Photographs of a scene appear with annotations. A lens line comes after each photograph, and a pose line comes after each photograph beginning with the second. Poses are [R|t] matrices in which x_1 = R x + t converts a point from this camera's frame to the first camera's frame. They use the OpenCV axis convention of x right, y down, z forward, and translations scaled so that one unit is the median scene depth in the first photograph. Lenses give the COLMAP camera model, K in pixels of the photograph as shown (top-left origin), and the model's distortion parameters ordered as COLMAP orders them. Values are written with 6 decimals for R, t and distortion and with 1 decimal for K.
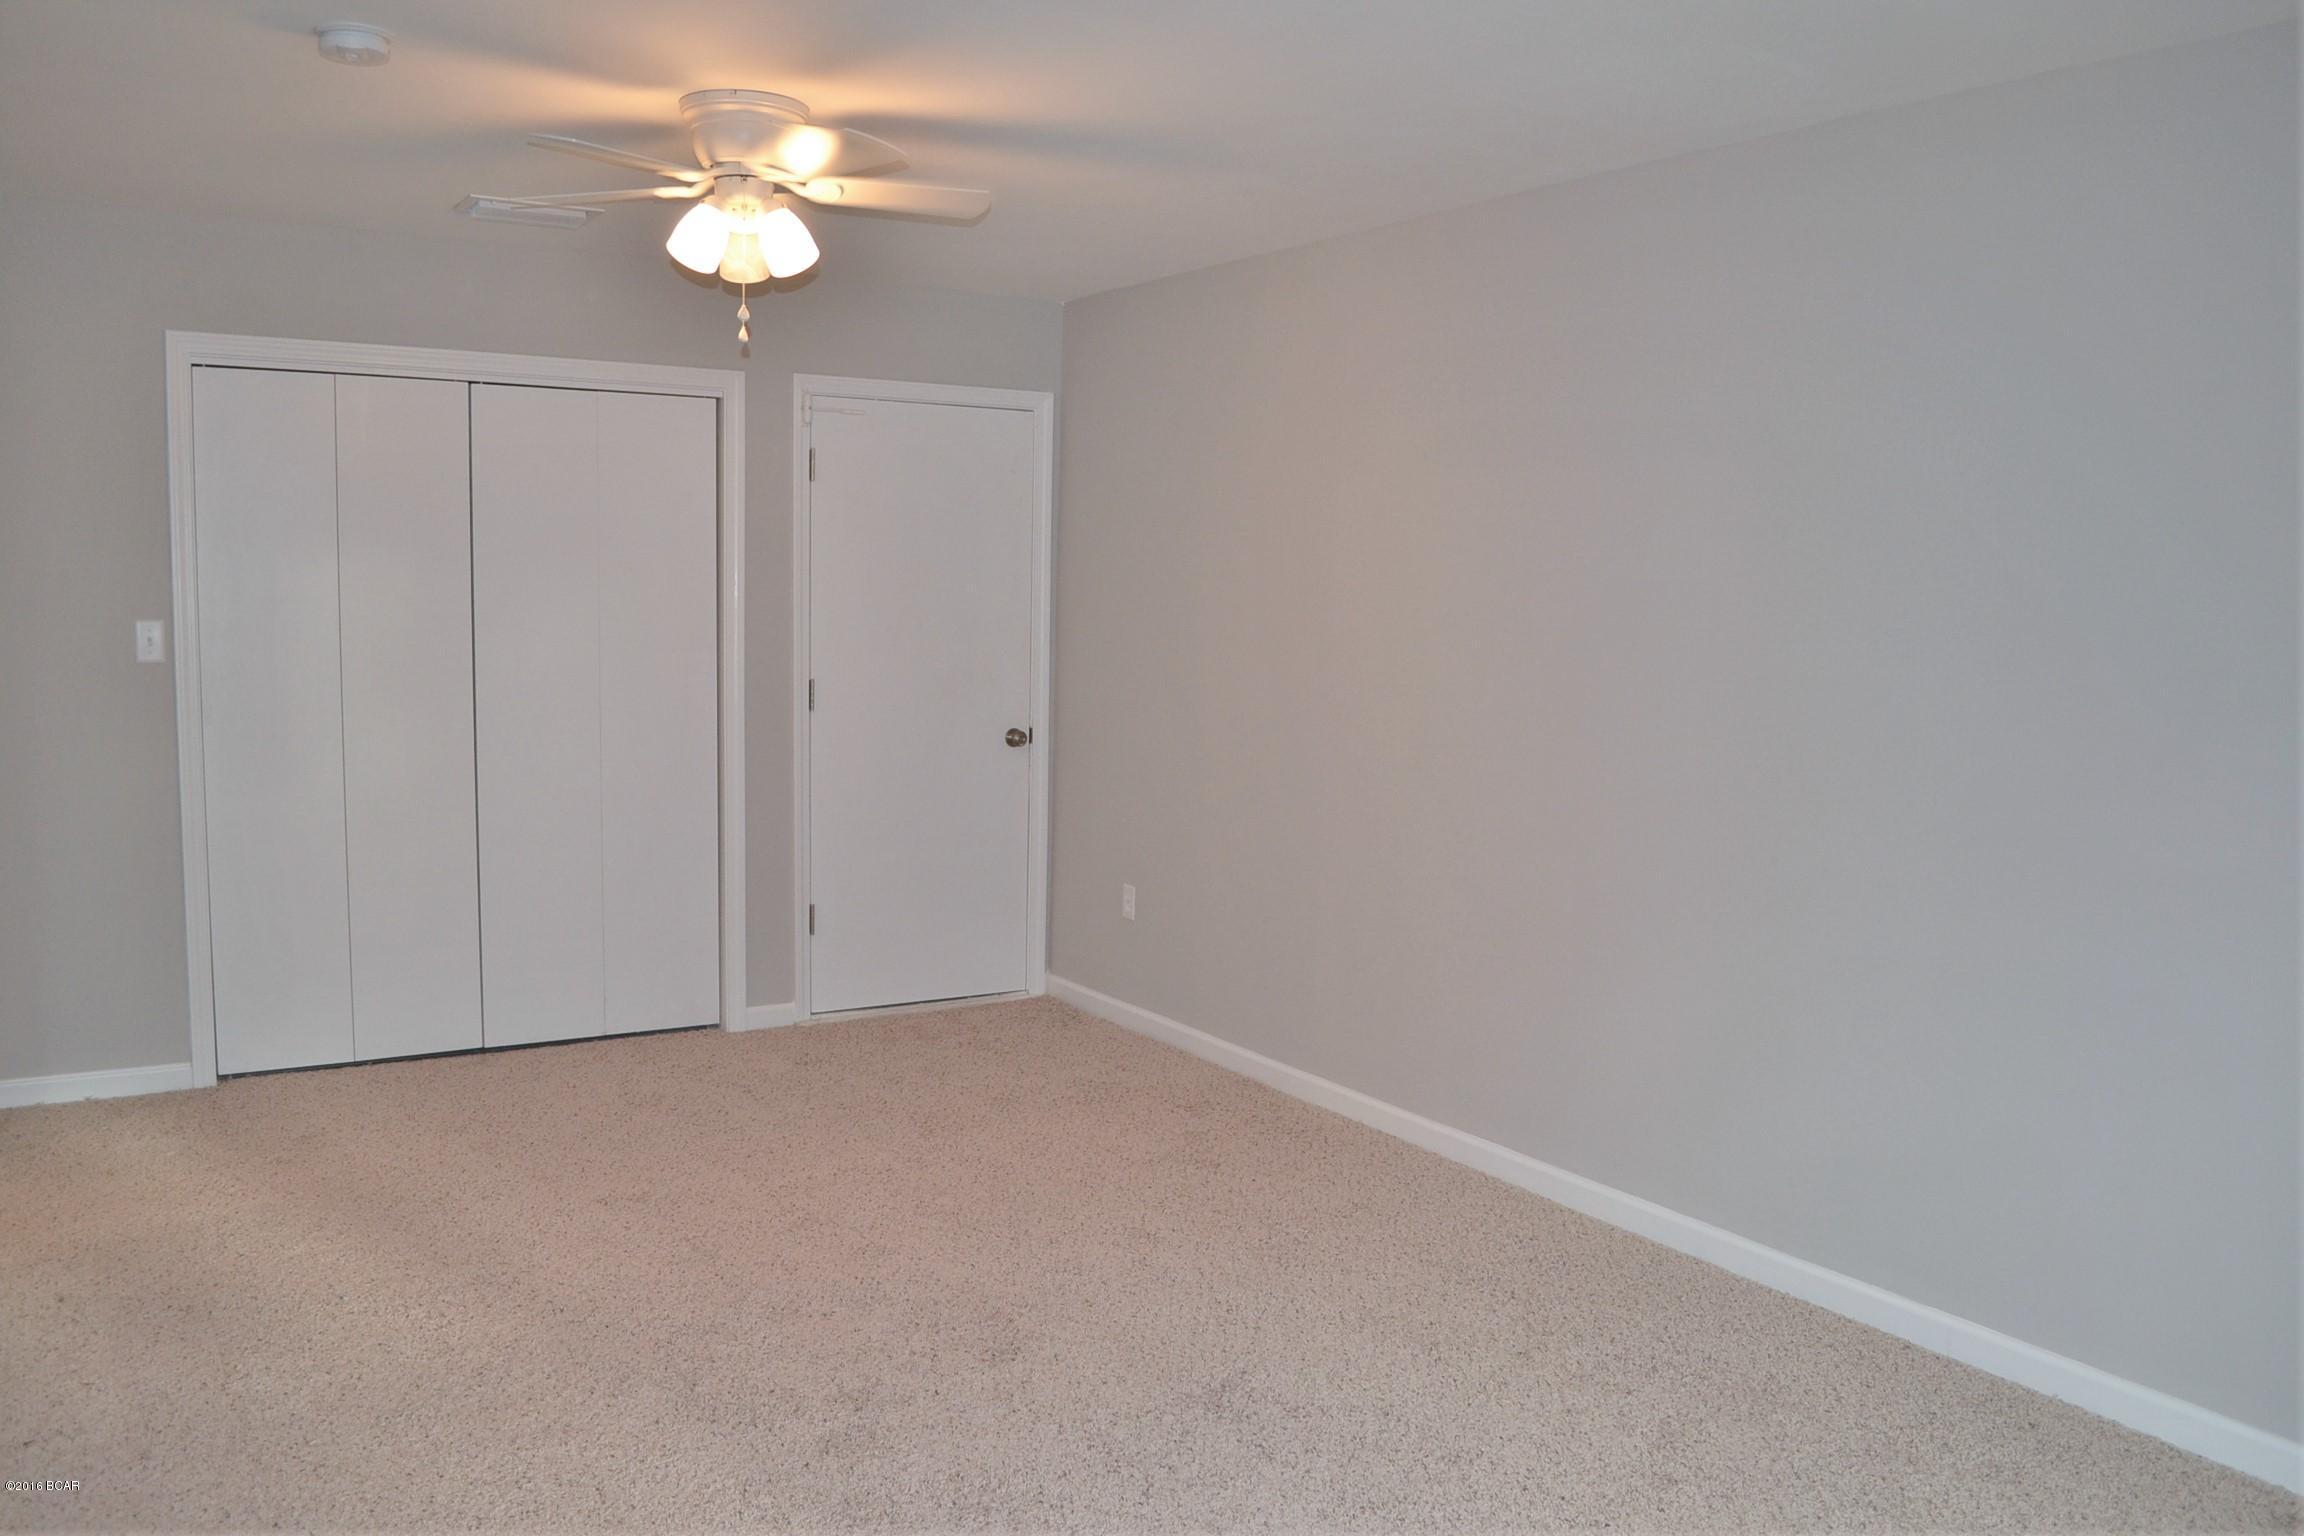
lens RADIAL K [[1846.5, 0, 1159.9], [0, 1846.5, 823.0], [0, 0, 1]] dist [-0.079294, 0.008433]
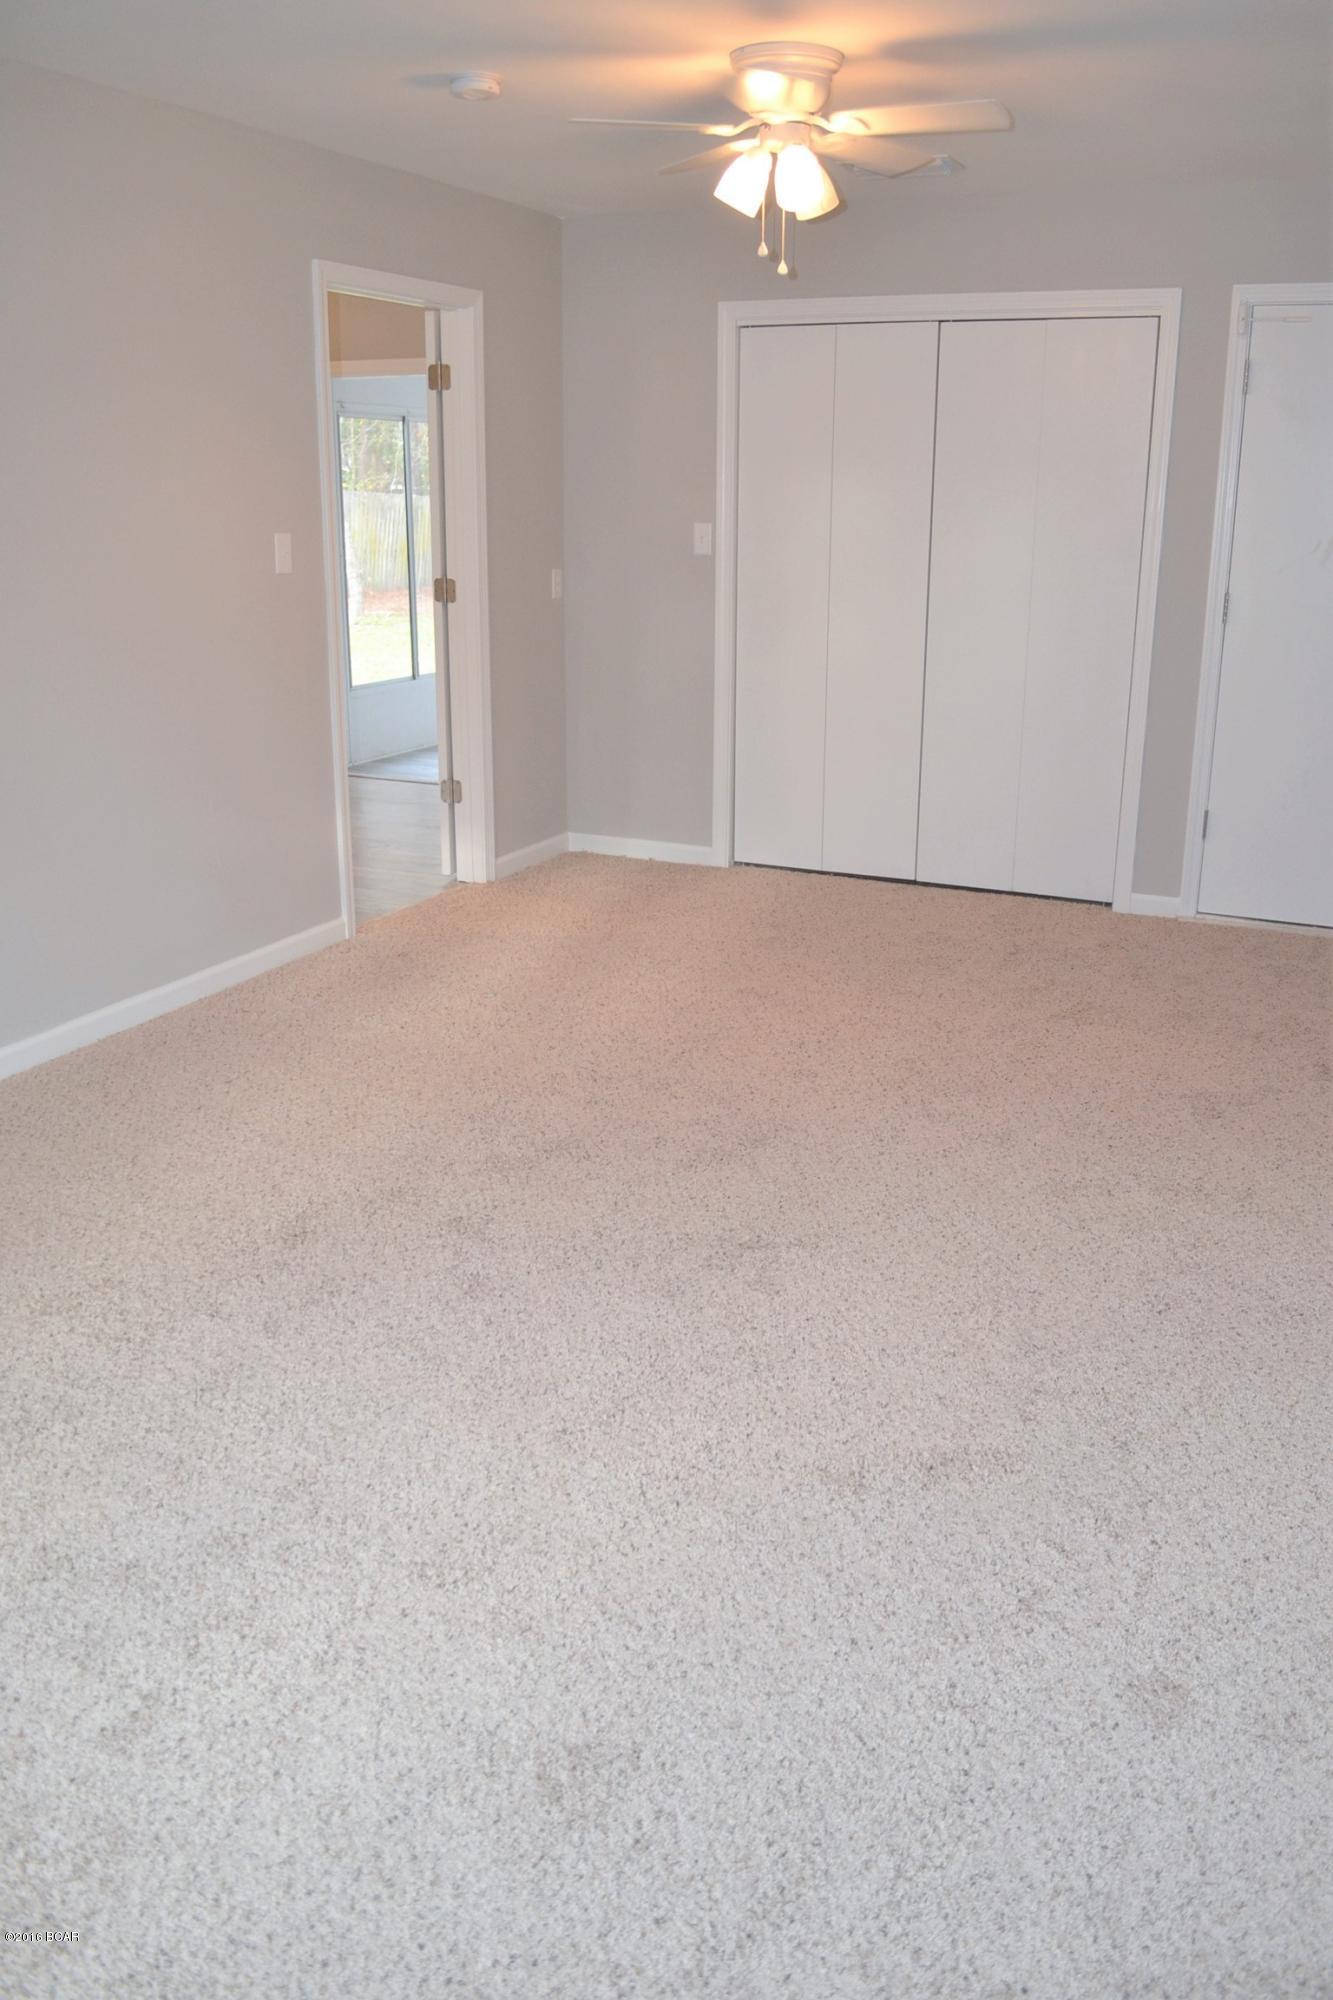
lens RADIAL K [[1602.9, 0, 664.8], [0, 1602.9, 1025.4], [0, 0, 1]] dist [-0.079294, 0.008433]
pose [[0.543260, 0.253221, -0.800467, 0.437678], [-0.096693, 0.965958, 0.239948, -0.026990], [0.833978, -0.052954, 0.549251, 0.250605]]
